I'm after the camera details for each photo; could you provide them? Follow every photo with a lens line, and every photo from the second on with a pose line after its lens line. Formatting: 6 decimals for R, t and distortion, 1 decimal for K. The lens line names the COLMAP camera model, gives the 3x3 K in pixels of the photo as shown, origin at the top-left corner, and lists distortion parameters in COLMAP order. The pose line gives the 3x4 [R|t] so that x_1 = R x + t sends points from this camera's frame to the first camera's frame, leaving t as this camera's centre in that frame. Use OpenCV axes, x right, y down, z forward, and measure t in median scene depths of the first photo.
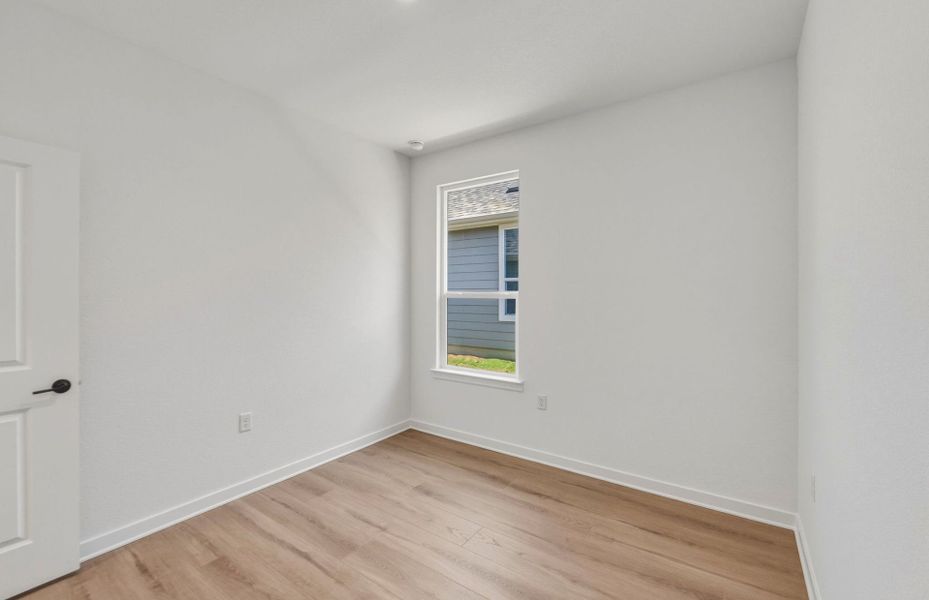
lens RADIAL K [[391.7, 0, 469.4], [0, 391.7, 298.0], [0, 0, 1]] dist [0.000862, -0.000041]
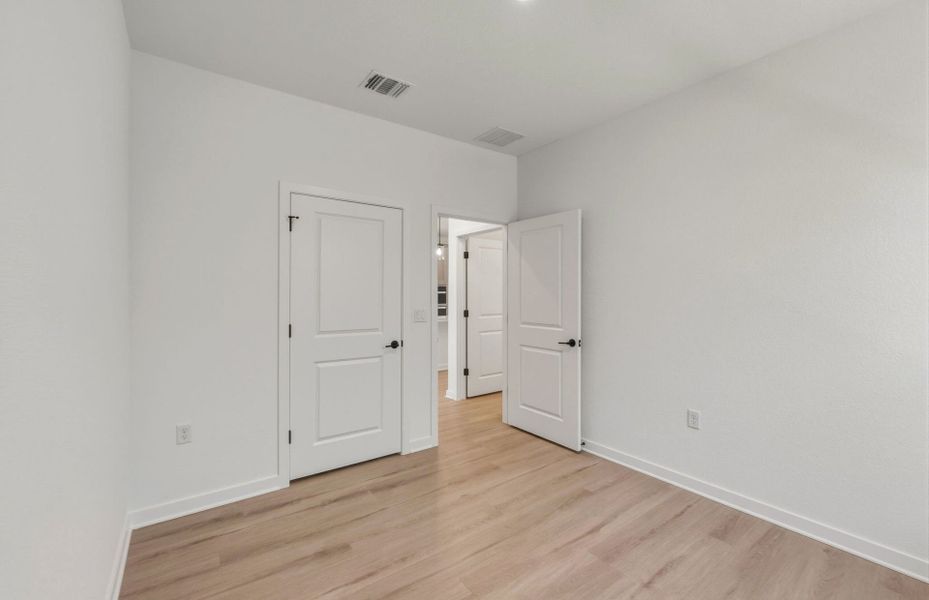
lens RADIAL K [[391.7, 0, 469.8], [0, 391.7, 295.9], [0, 0, 1]] dist [0.000862, -0.000041]
pose [[-0.326606, 0.004260, -0.945151, 0.695757], [-0.004377, 0.999972, 0.006020, 0.002481], [0.945150, 0.006104, -0.326578, 0.991947]]
